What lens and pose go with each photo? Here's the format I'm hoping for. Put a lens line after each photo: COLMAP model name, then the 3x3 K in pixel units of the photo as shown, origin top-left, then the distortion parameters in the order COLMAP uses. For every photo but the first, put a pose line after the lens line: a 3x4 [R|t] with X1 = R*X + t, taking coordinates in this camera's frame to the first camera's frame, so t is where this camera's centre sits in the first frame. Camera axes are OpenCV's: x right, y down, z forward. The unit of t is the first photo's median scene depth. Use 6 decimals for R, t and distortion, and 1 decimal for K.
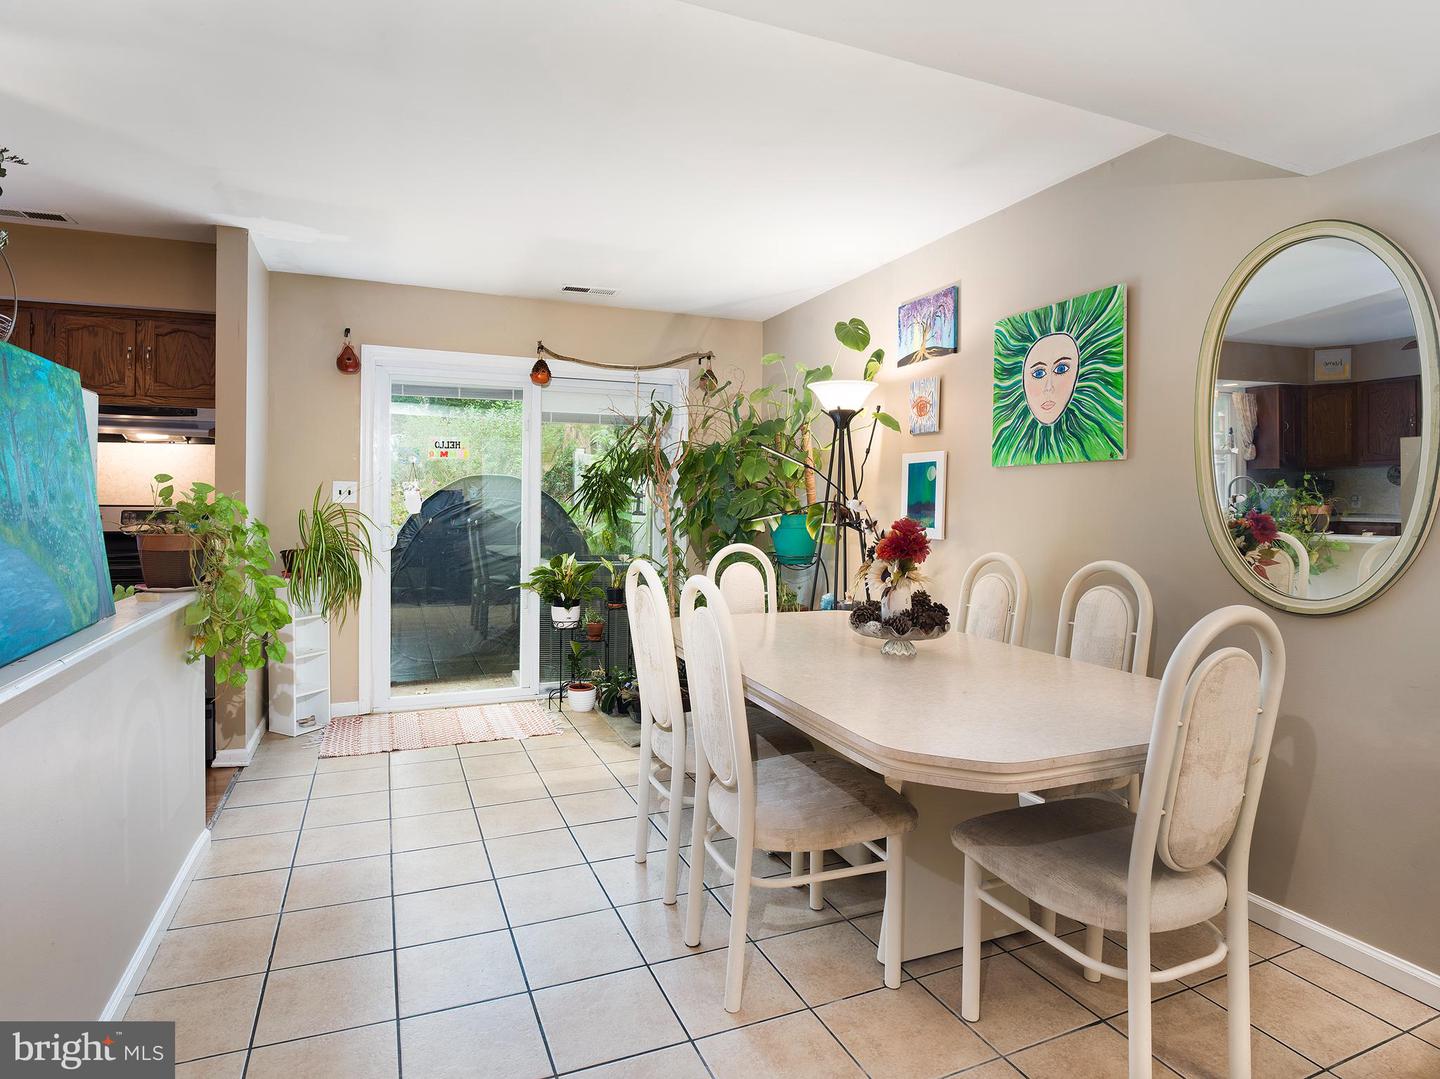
lens RADIAL K [[762.4, 0, 715.9], [0, 762.4, 506.1], [0, 0, 1]] dist [-0.013393, -0.003356]
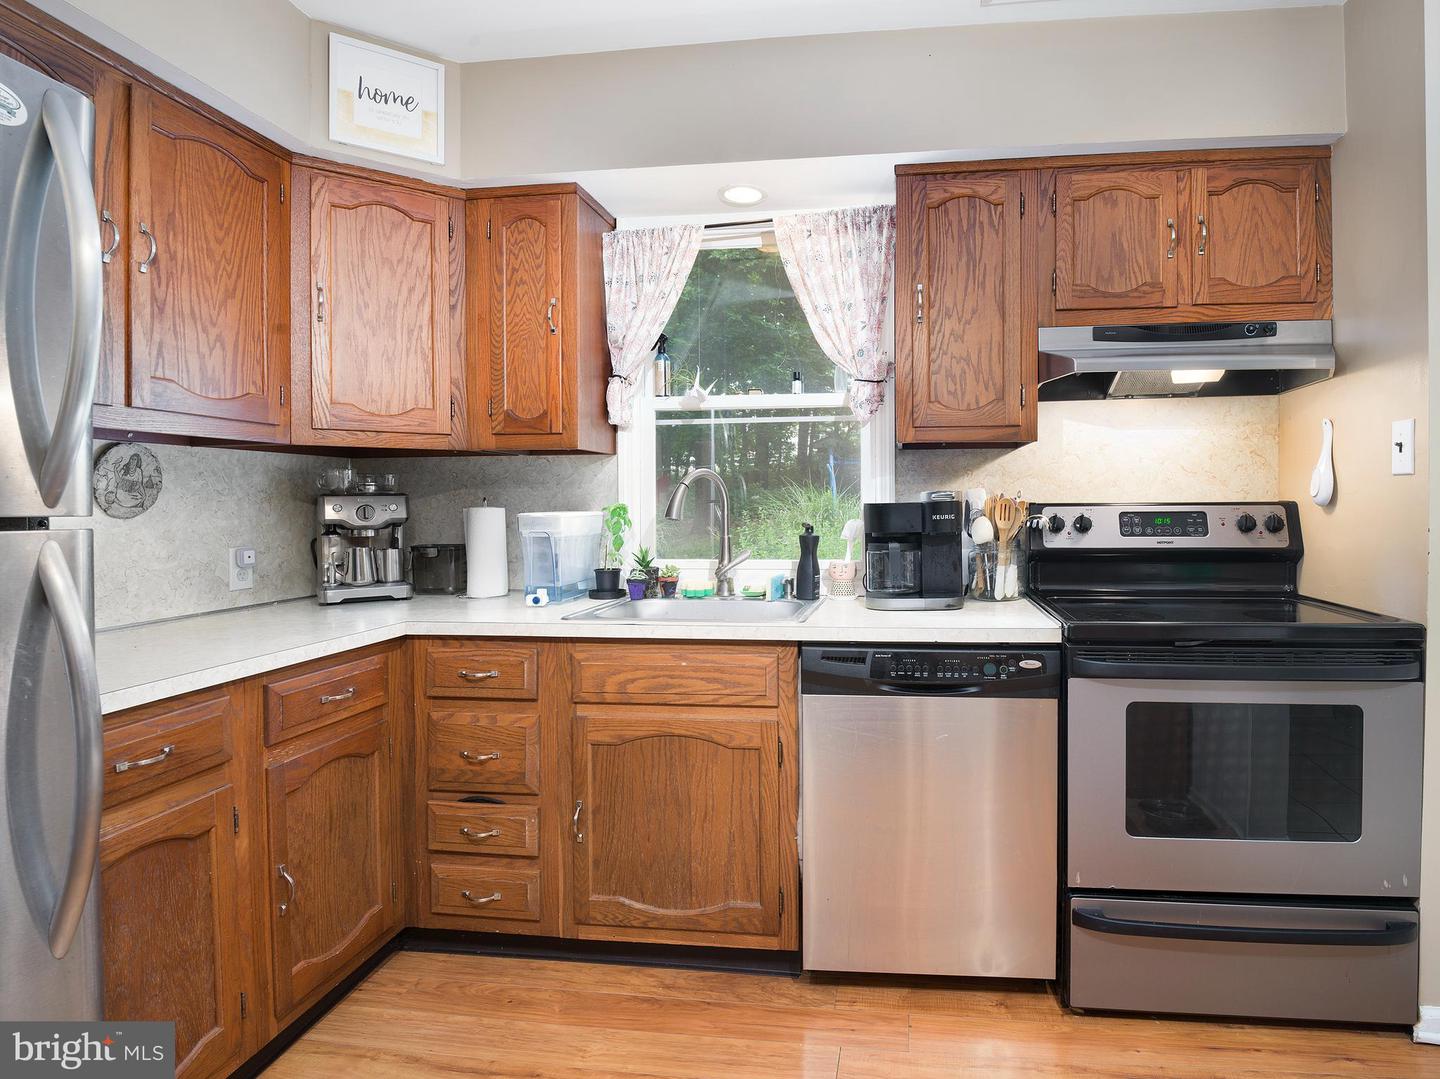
lens RADIAL K [[762.4, 0, 715.9], [0, 762.4, 506.1], [0, 0, 1]] dist [-0.013393, -0.003356]
pose [[0.871526, -0.006718, -0.490304, -0.771217], [0.011524, 0.999911, 0.006783, -0.006075], [0.490214, -0.011562, 0.871525, 0.335363]]
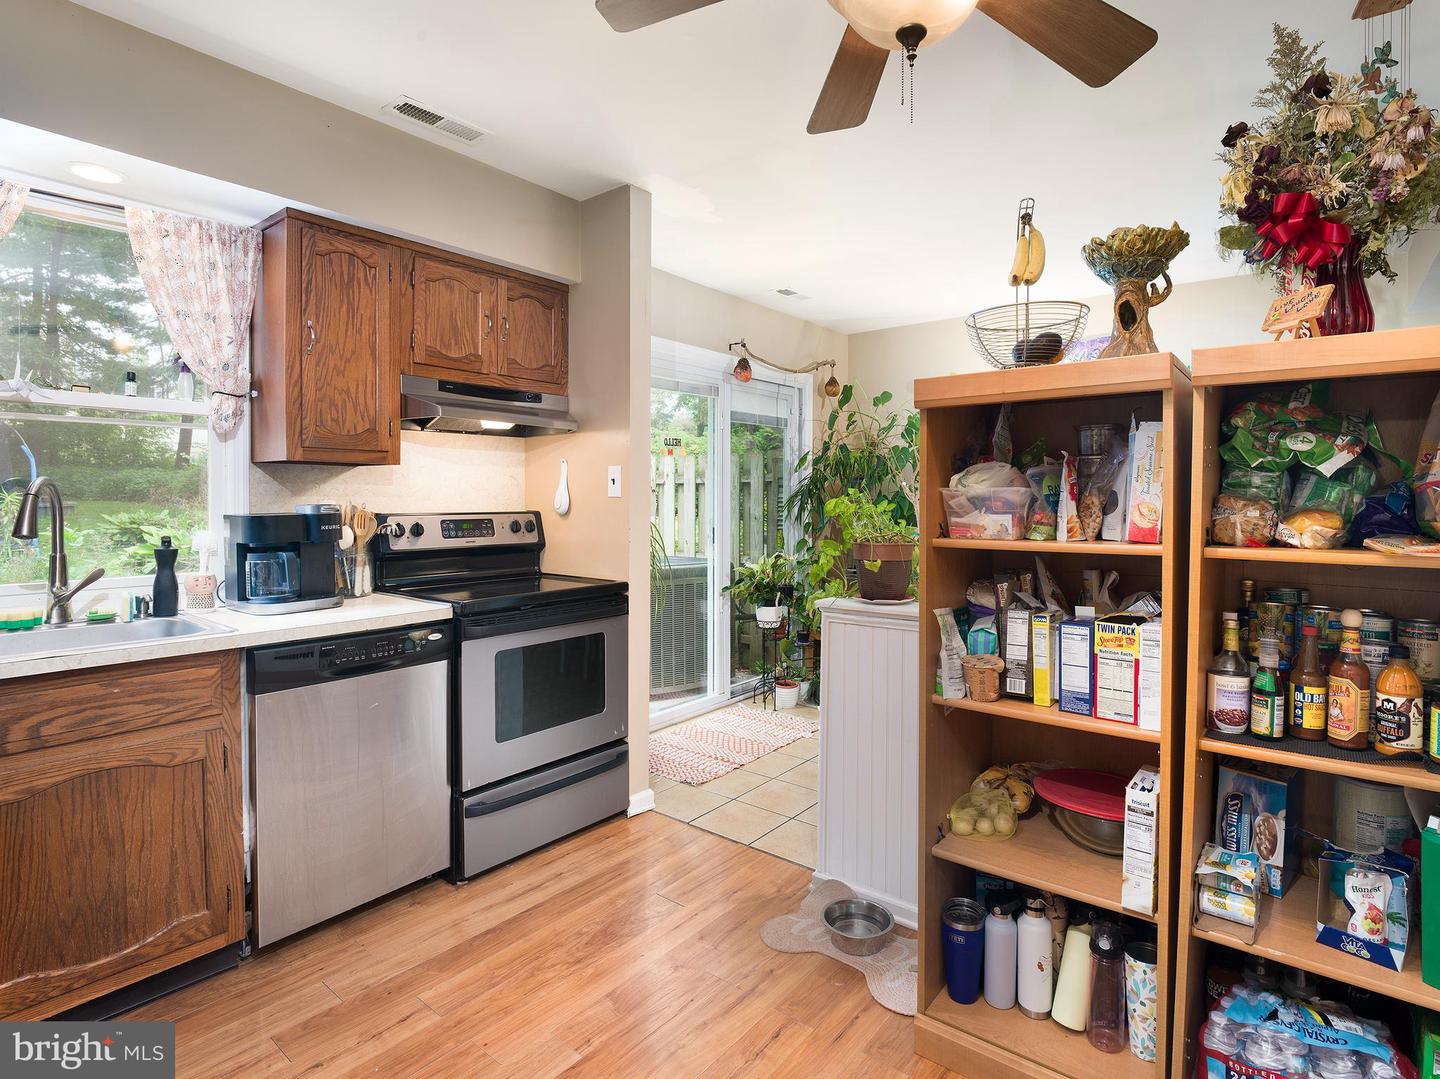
lens RADIAL K [[762.4, 0, 715.9], [0, 762.4, 506.1], [0, 0, 1]] dist [-0.013393, -0.003356]
pose [[0.874403, -0.007206, 0.485148, -0.922242], [0.000857, 0.999911, 0.013307, -0.018248], [-0.485201, -0.011220, 0.874331, 0.188080]]
